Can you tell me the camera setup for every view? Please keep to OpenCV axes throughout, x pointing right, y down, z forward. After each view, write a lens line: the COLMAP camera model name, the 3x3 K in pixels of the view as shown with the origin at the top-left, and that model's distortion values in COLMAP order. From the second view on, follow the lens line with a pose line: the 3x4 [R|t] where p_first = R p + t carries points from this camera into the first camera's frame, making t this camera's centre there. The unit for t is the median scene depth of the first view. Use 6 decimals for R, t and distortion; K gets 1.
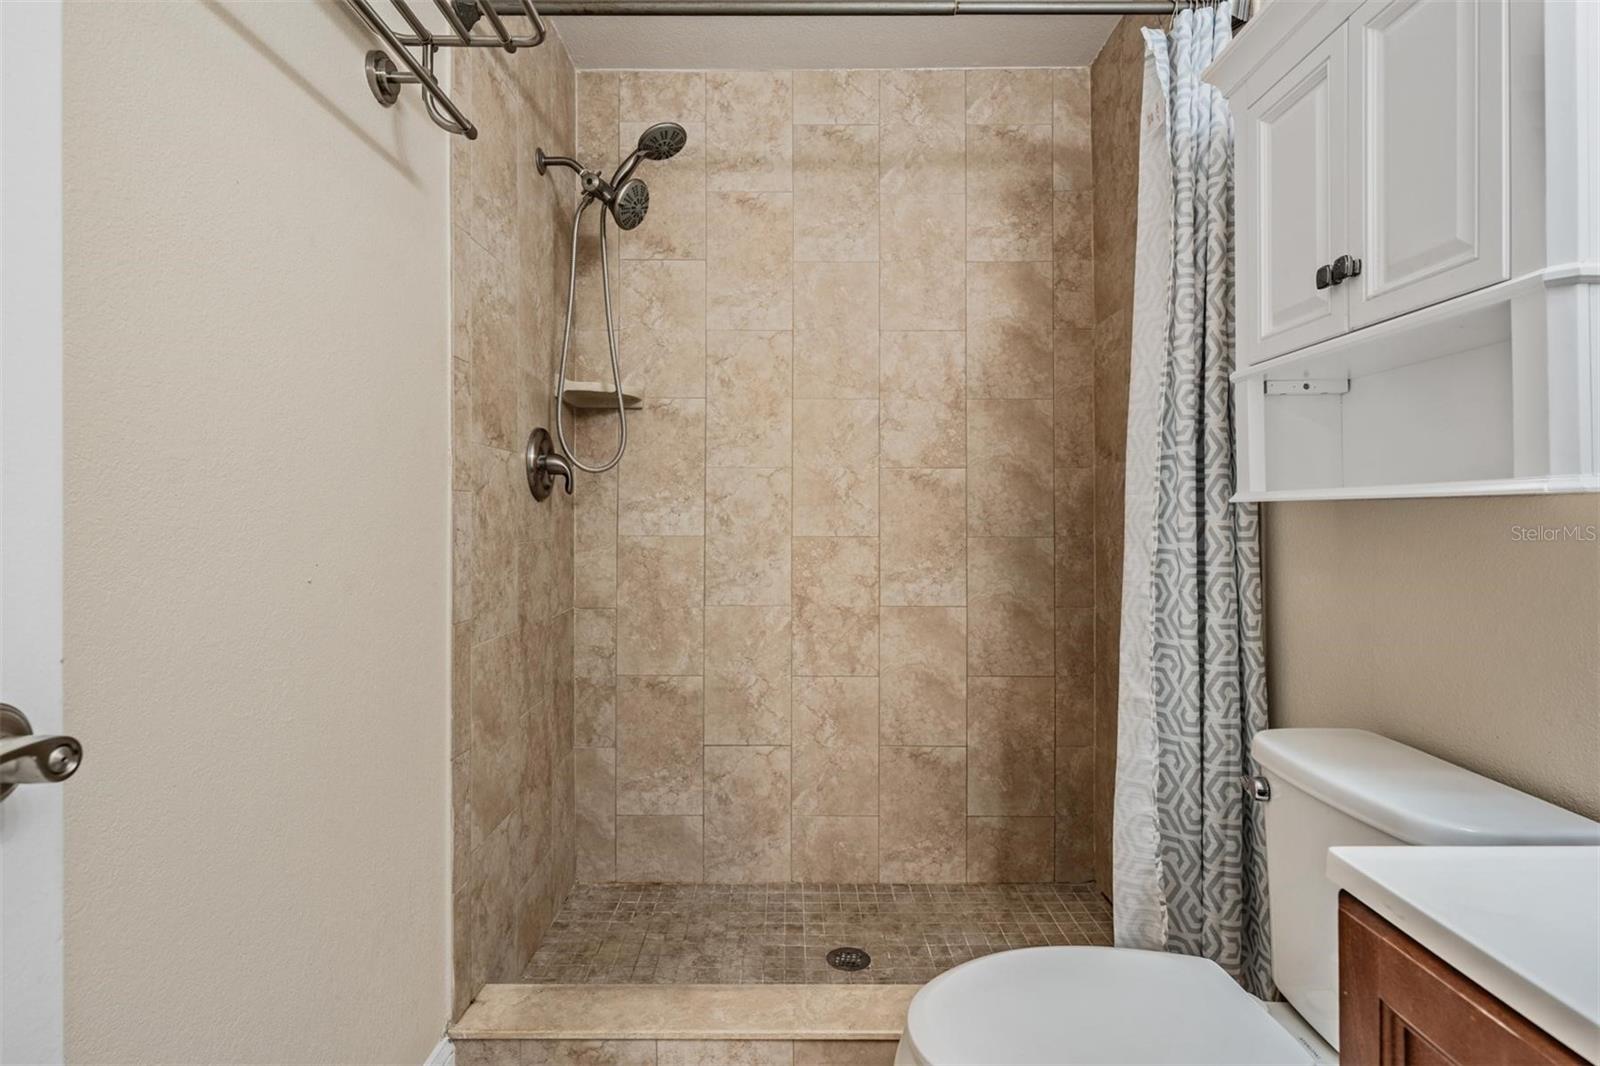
lens RADIAL K [[769.8, 0, 818.8], [0, 769.8, 510.4], [0, 0, 1]] dist [0.004334, -0.000013]
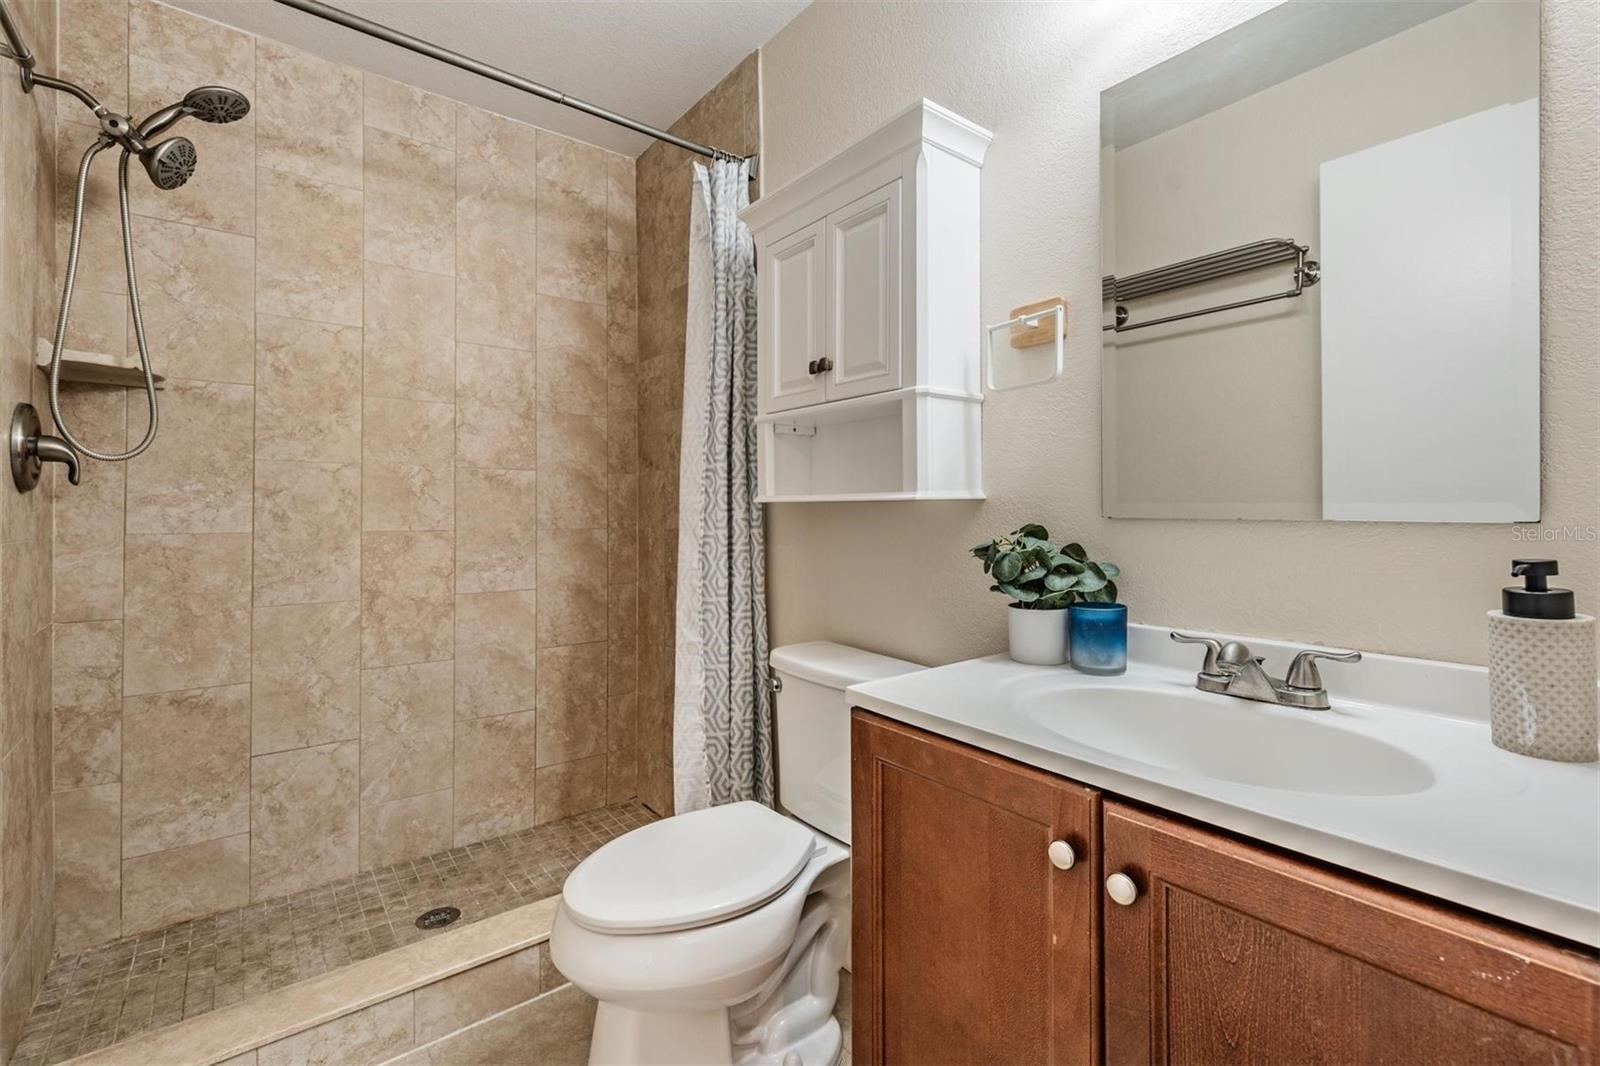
lens RADIAL K [[694.3, 0, 814.4], [0, 694.3, 508.6], [0, 0, 1]] dist [0.004910, 0.000390]
pose [[0.776560, 0.003231, 0.630035, -0.156109], [-0.004468, 0.999990, 0.000380, 0.000473], [-0.630028, -0.003110, 0.776566, -0.089486]]
